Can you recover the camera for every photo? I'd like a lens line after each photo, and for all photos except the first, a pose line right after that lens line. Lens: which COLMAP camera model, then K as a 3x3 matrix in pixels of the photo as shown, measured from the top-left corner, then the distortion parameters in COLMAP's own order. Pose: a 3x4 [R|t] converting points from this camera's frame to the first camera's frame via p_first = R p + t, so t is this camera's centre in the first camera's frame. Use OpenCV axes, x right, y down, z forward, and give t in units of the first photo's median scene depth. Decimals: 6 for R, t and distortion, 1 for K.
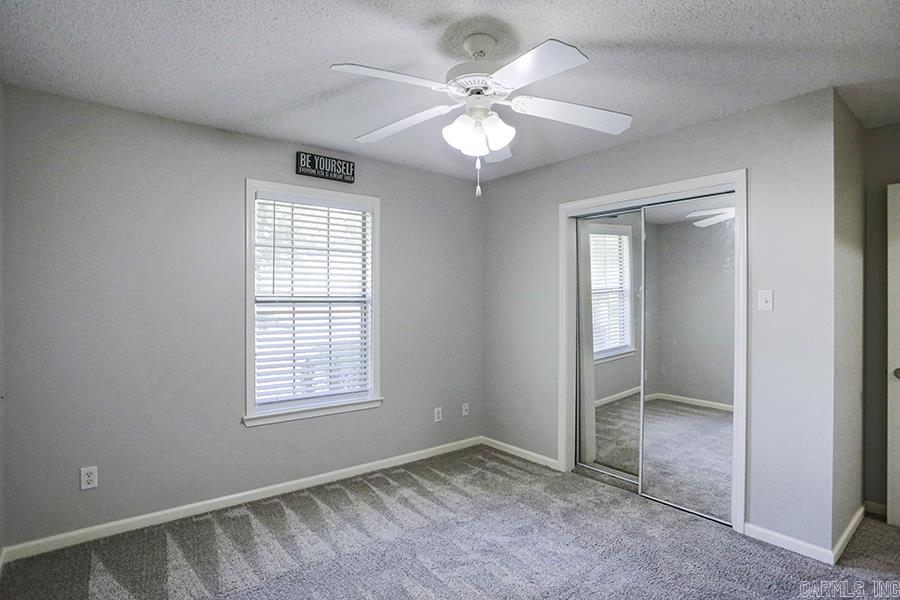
lens RADIAL K [[474.0, 0, 444.3], [0, 474.0, 301.8], [0, 0, 1]] dist [-0.088748, 0.039192]
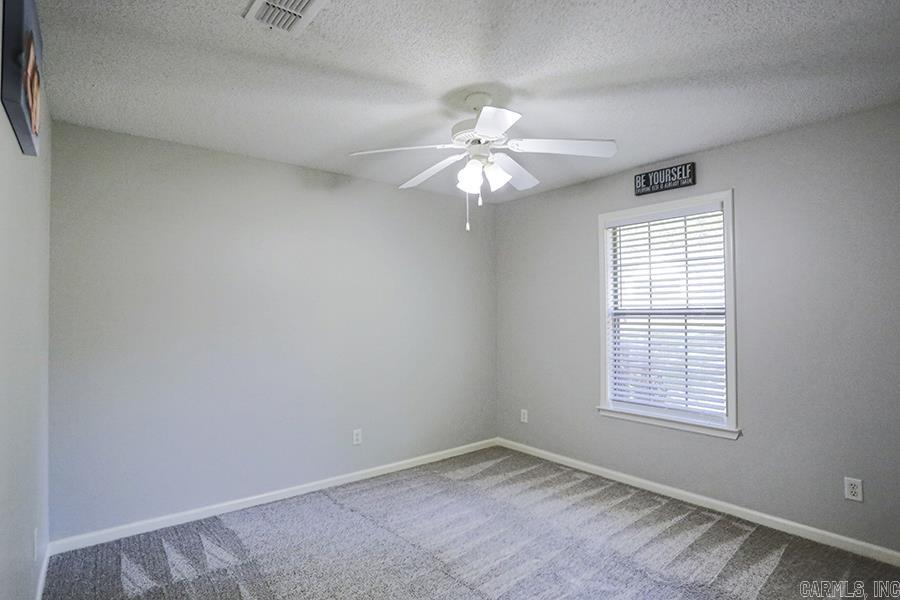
lens RADIAL K [[467.1, 0, 454.8], [0, 467.1, 320.3], [0, 0, 1]] dist [-0.082047, 0.037223]
pose [[-0.017084, 0.015210, -0.999738, 0.744477], [0.005093, 0.999873, 0.015125, -0.004122], [0.999841, -0.004833, -0.017160, 0.579523]]
